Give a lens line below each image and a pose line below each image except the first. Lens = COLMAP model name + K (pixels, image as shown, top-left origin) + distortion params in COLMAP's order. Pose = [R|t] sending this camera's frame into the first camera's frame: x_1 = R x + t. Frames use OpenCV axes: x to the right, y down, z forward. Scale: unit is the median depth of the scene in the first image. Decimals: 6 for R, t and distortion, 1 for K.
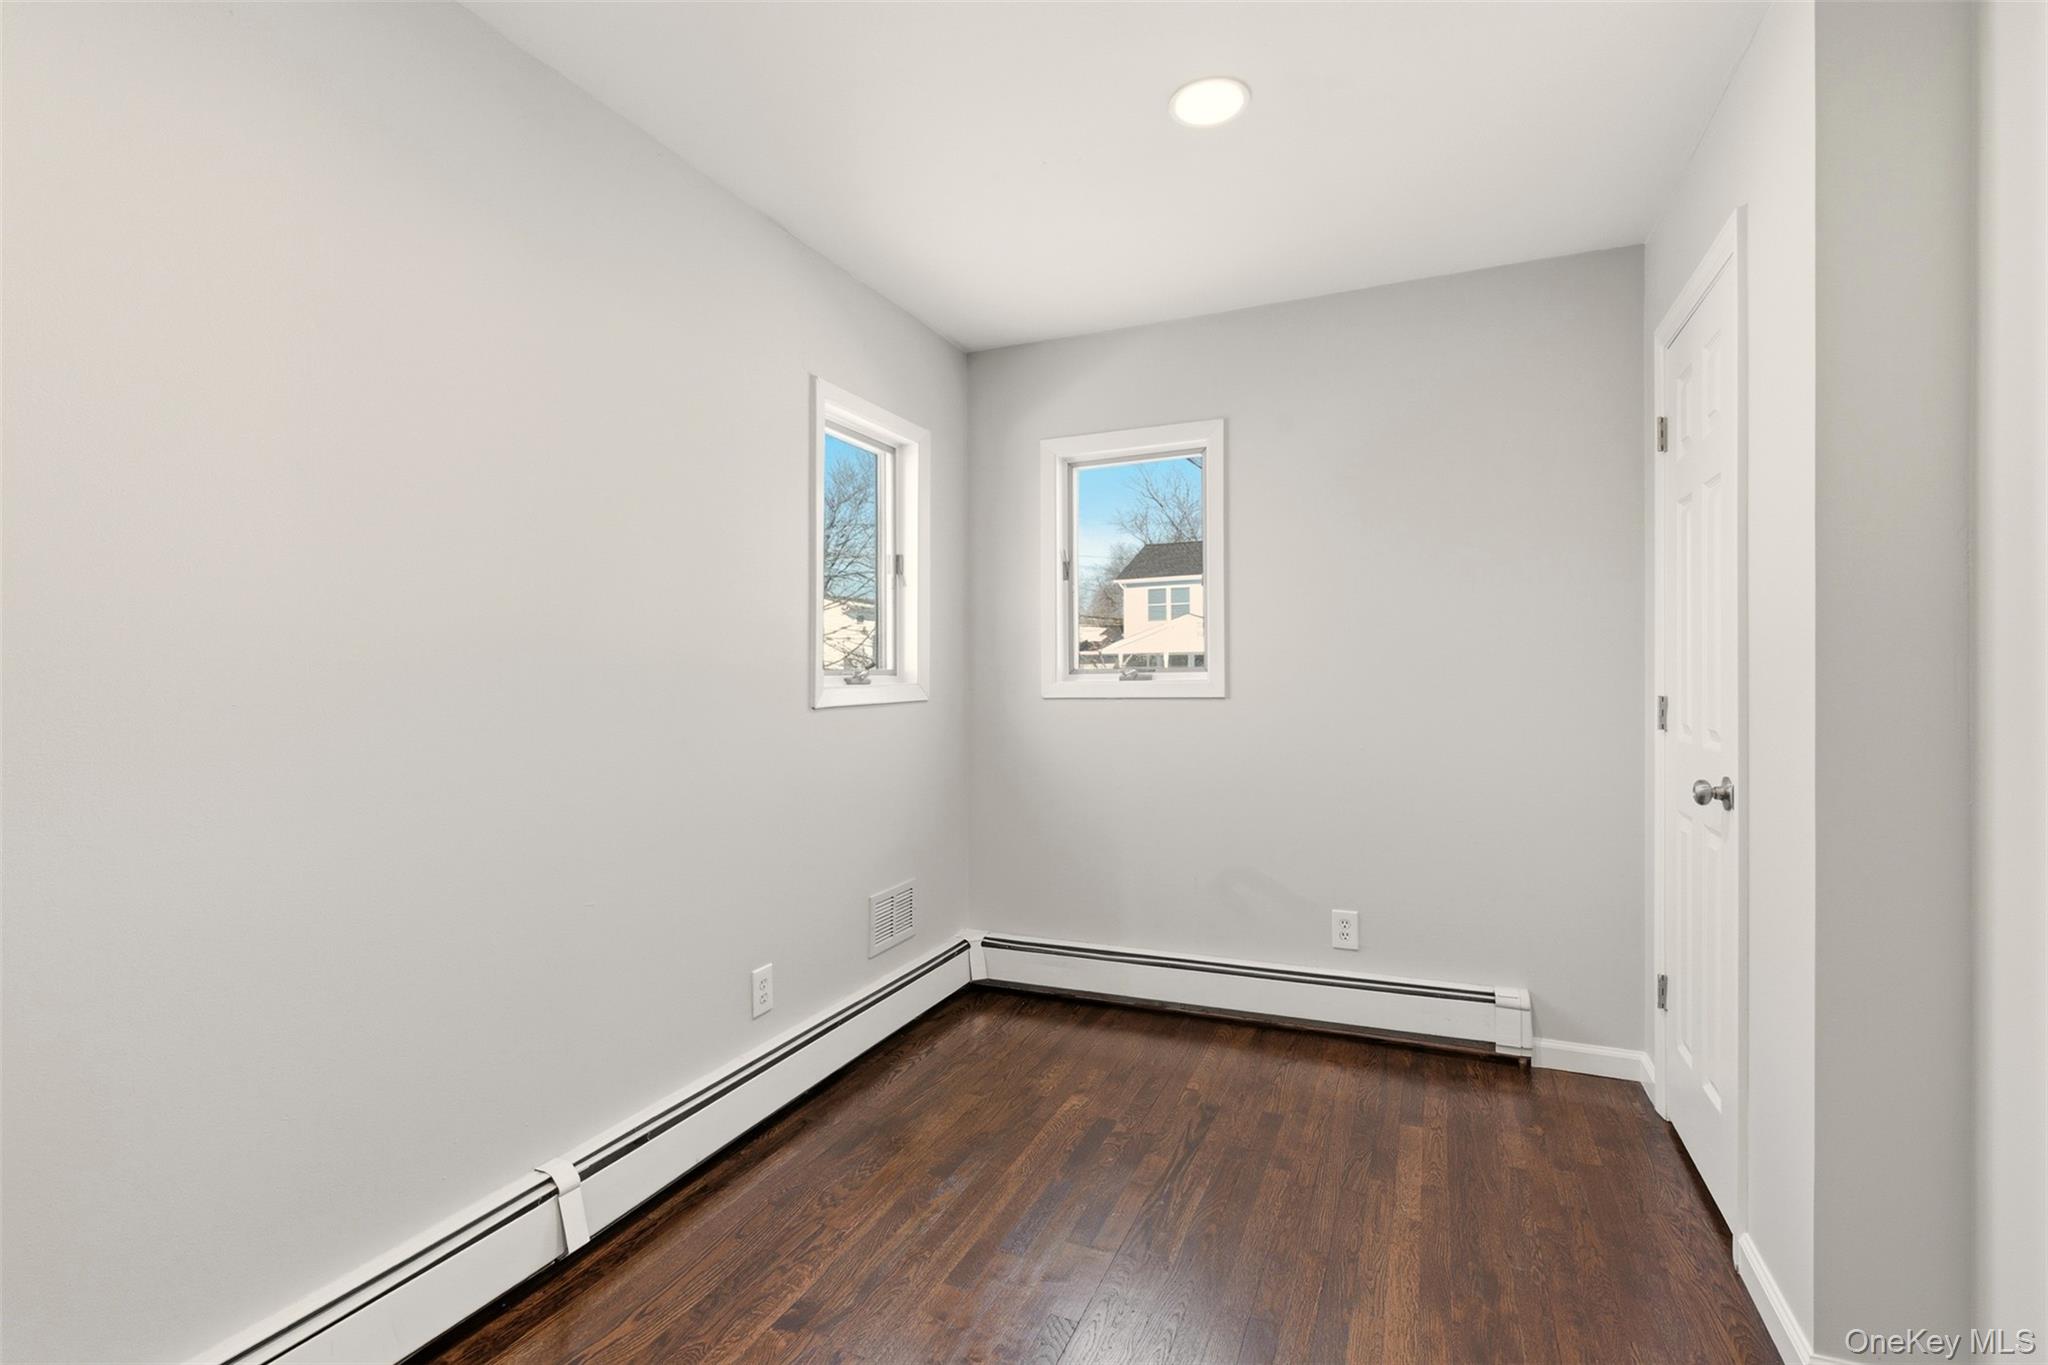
lens RADIAL K [[931.0, 0, 1009.3], [0, 931.0, 678.0], [0, 0, 1]] dist [0.004356, -0.000137]
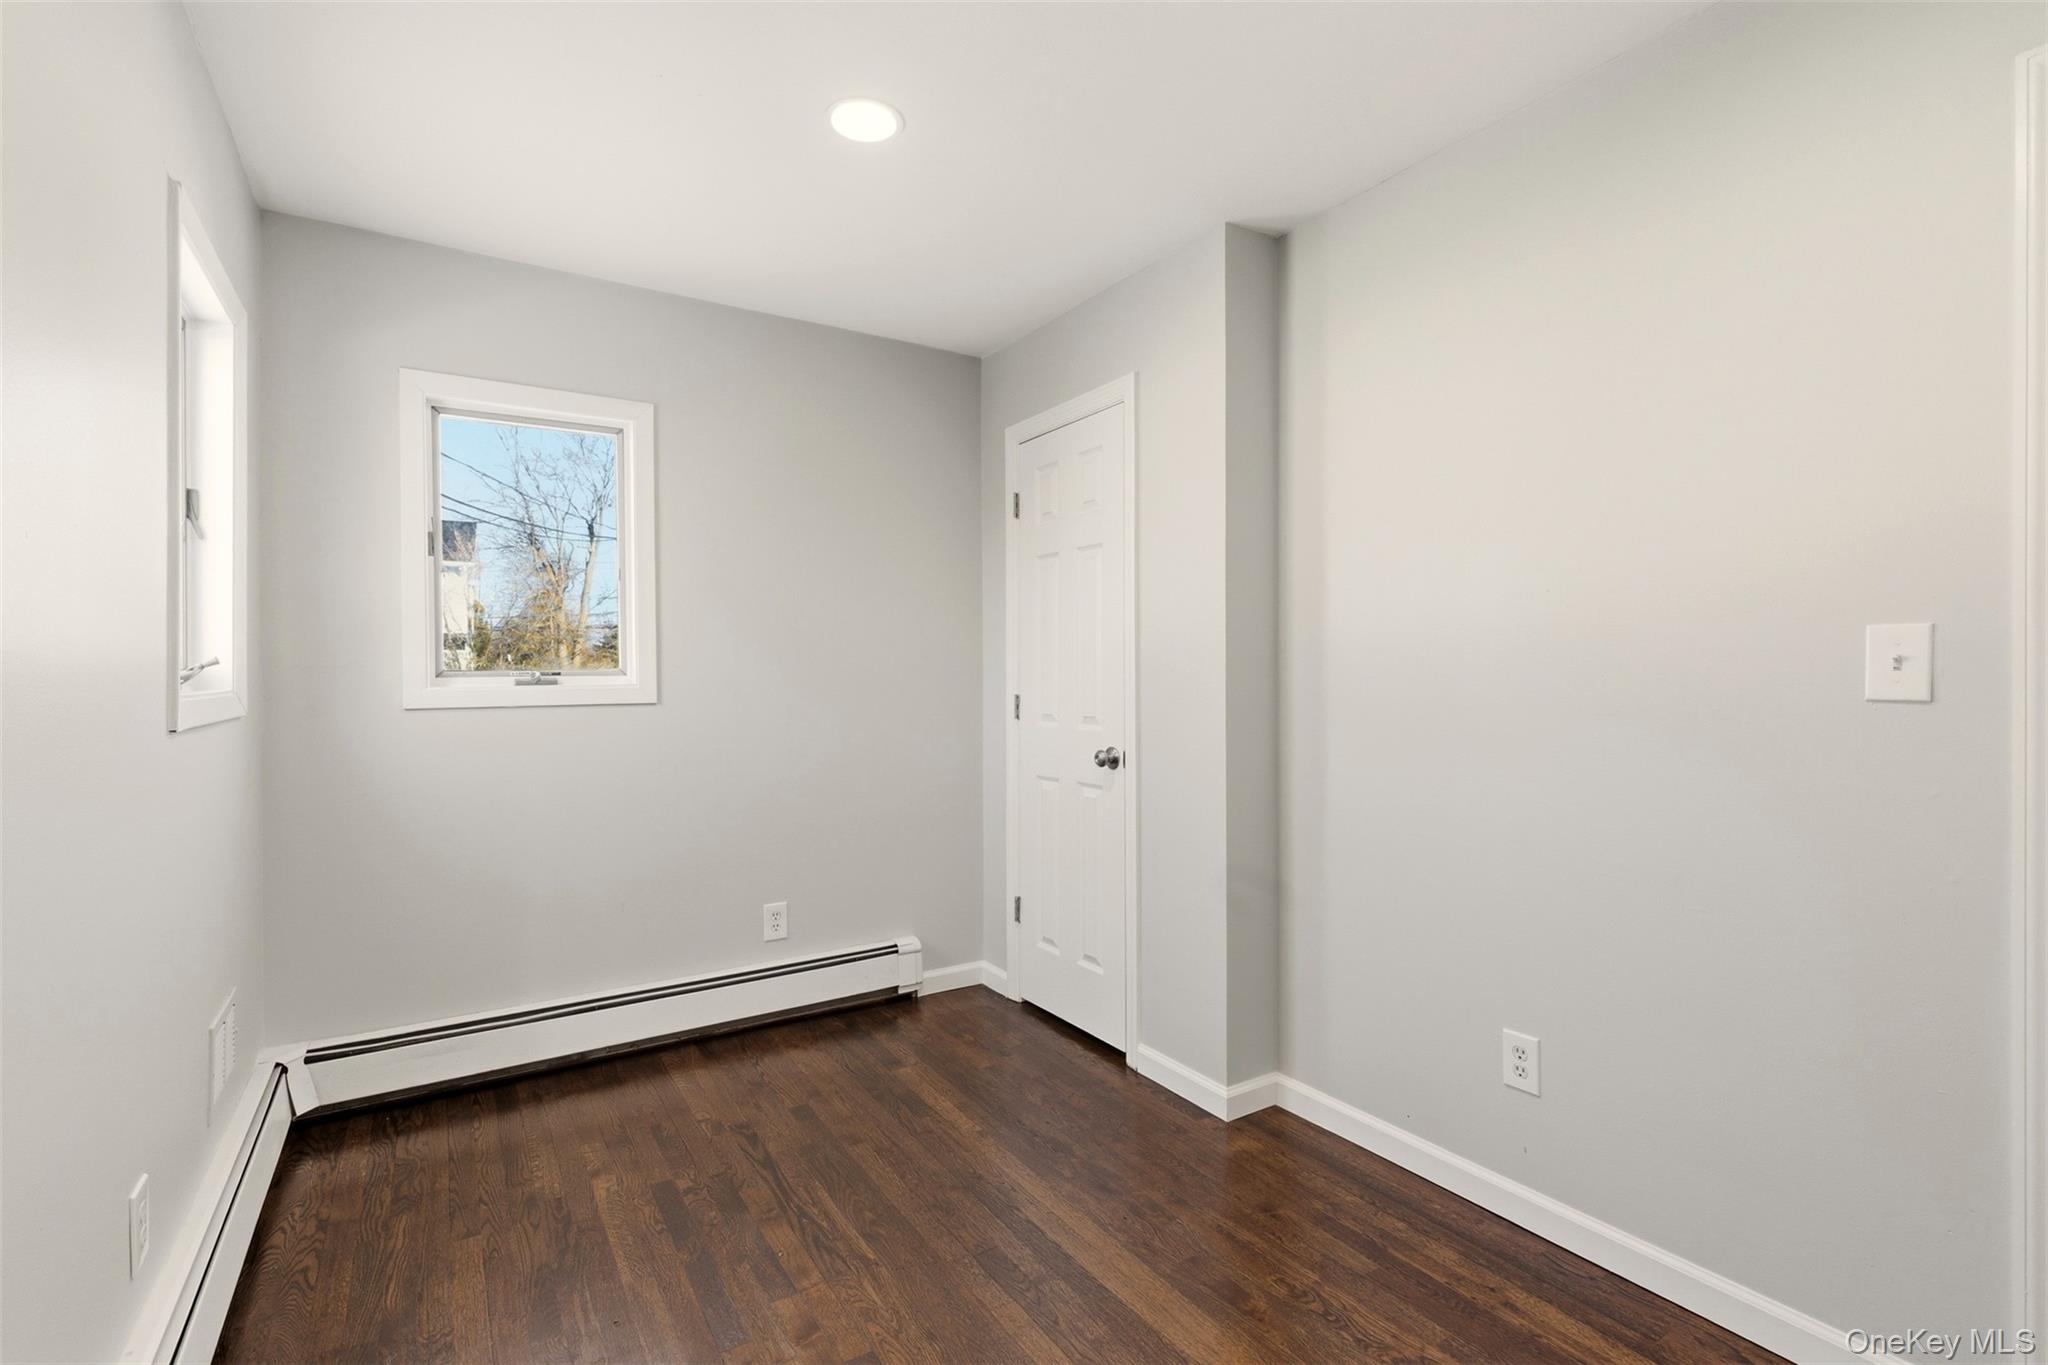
lens RADIAL K [[931.0, 0, 1009.7], [0, 931.0, 685.3], [0, 0, 1]] dist [0.004356, -0.000137]
pose [[0.570745, -0.005604, 0.821108, -0.380054], [0.002639, 0.999984, 0.004990, -0.000677], [-0.821123, -0.000681, 0.570751, 0.200195]]
